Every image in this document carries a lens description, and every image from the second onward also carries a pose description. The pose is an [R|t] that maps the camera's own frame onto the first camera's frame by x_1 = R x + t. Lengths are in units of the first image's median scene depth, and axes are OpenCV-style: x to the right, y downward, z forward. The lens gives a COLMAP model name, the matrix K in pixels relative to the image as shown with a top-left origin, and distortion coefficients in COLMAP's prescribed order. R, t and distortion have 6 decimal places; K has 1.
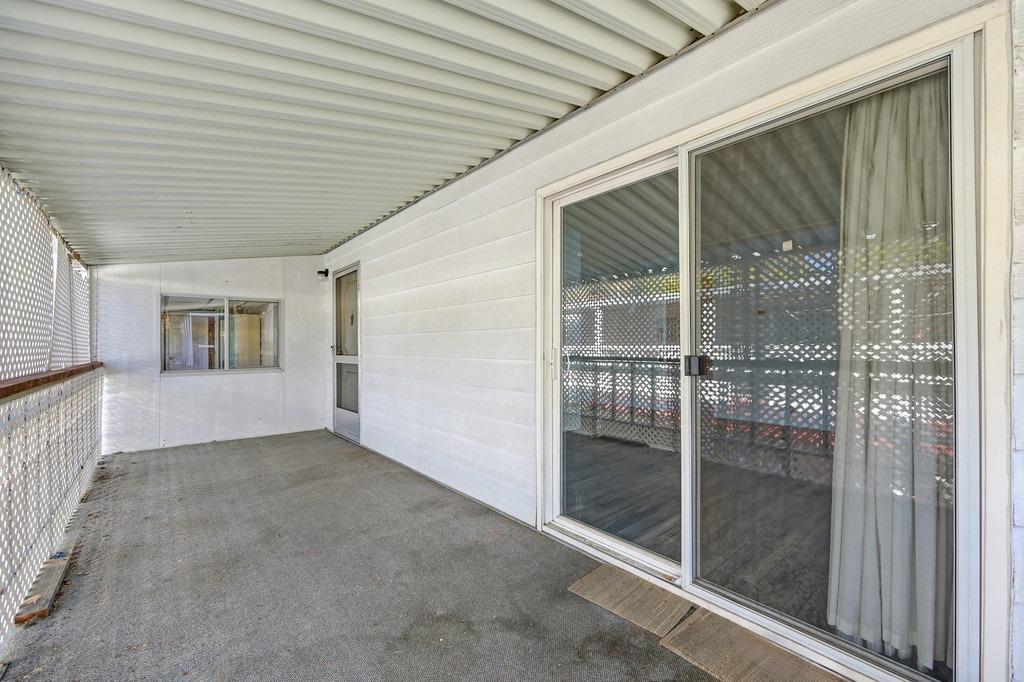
lens RADIAL K [[410.1, 0, 512.0], [0, 410.1, 344.3], [0, 0, 1]] dist [-0.004241, 0.001123]
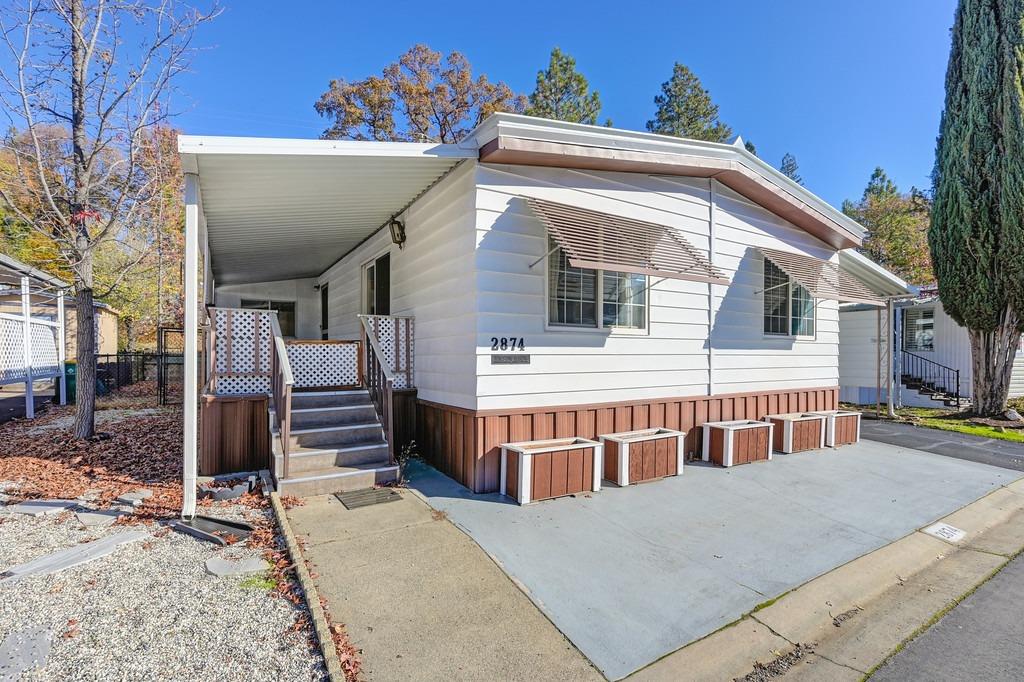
lens RADIAL K [[462.0, 0, 511.7], [0, 462.0, 348.2], [0, 0, 1]] dist [0.005997, 0.000461]
pose [[0.988265, 0.007215, -0.152578, 0.877217], [-0.008445, 0.999937, -0.007412, 0.134905], [0.152515, 0.008614, 0.988264, -1.129700]]
